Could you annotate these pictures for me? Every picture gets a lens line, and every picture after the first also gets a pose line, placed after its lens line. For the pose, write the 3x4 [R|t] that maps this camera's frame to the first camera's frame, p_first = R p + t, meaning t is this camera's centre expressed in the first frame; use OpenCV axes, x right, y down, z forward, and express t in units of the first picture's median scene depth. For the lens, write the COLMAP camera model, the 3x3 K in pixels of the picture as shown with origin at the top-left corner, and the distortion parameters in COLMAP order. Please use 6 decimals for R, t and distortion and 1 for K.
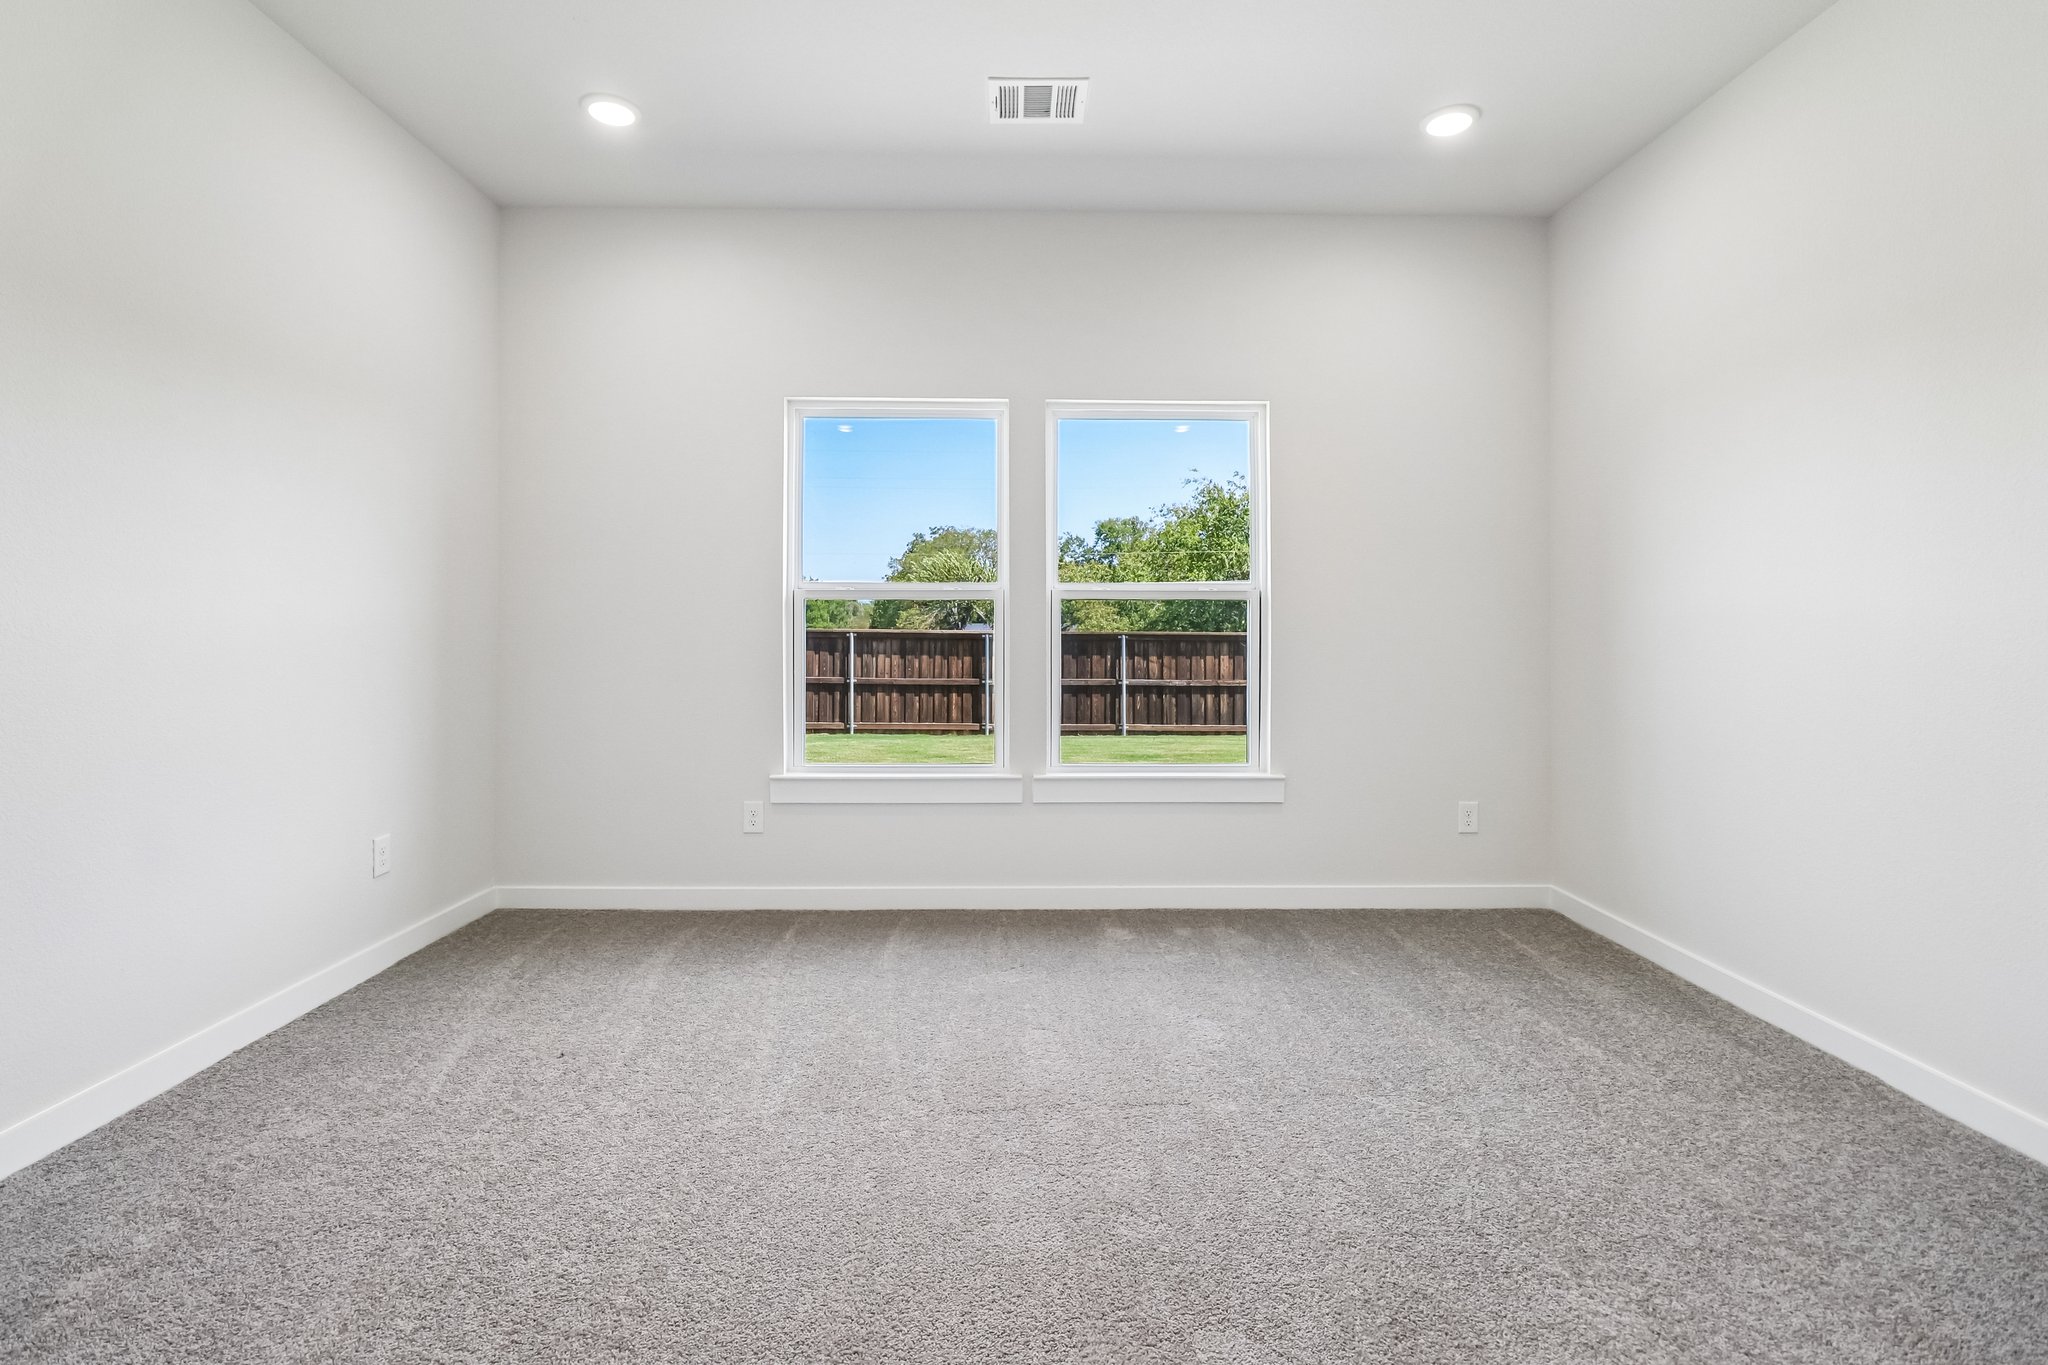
lens RADIAL K [[953.1, 0, 1021.8], [0, 953.1, 643.5], [0, 0, 1]] dist [-0.001760, -0.009632]
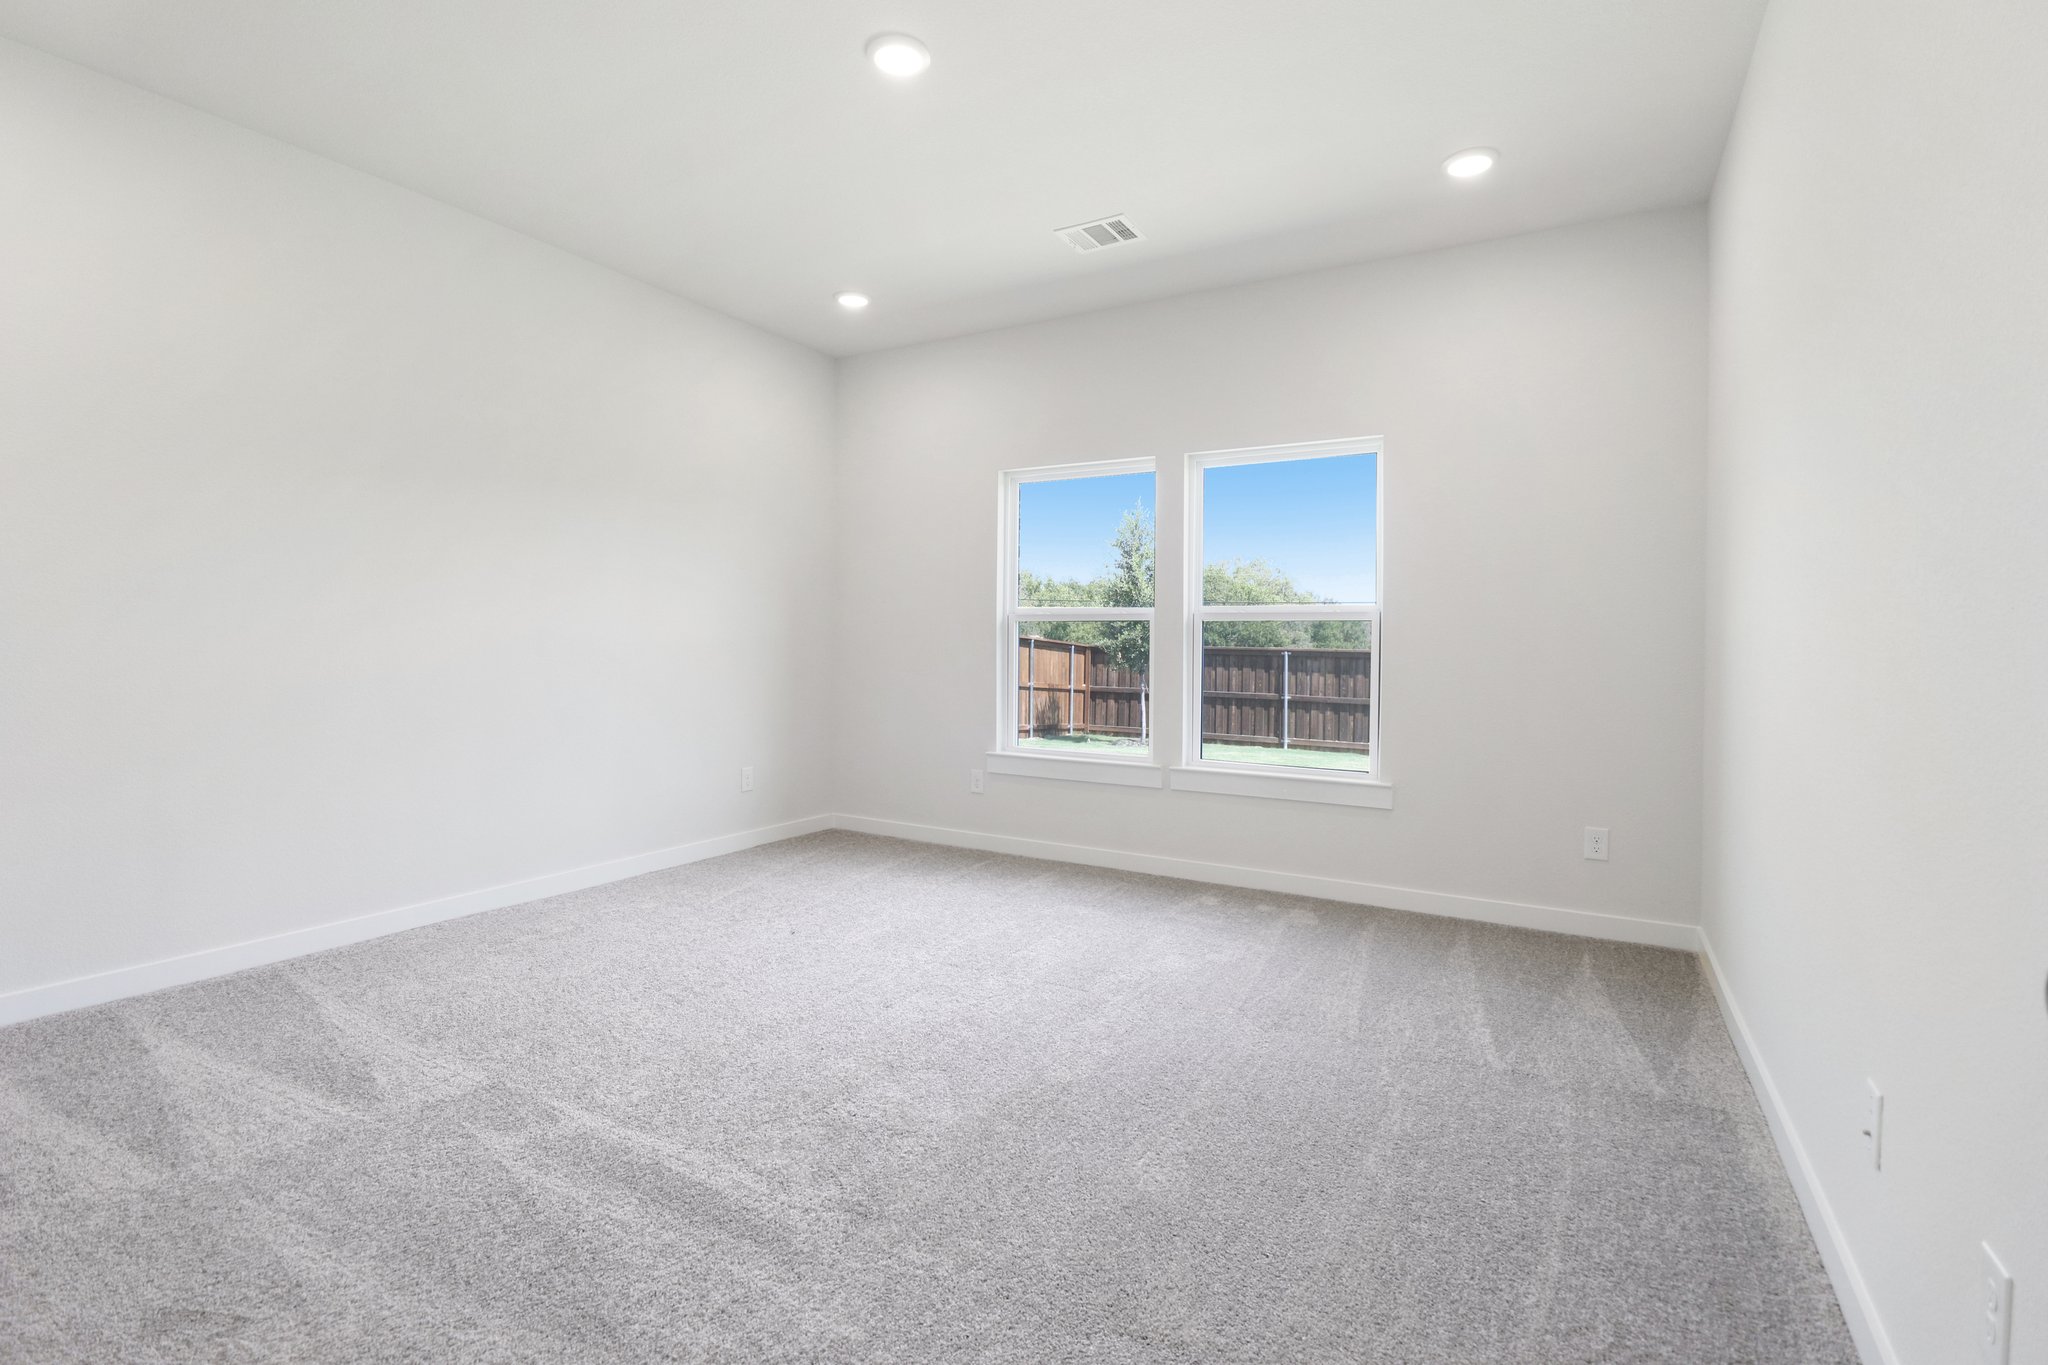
lens RADIAL K [[937.5, 0, 1024.0], [0, 937.5, 682.5], [0, 0, 1]] dist [-0.000755, -0.000139]
pose [[0.859133, 0.029294, -0.510913, 0.403082], [-0.018359, 0.999482, 0.026435, 0.003577], [0.511422, -0.013331, 0.859226, -0.103967]]
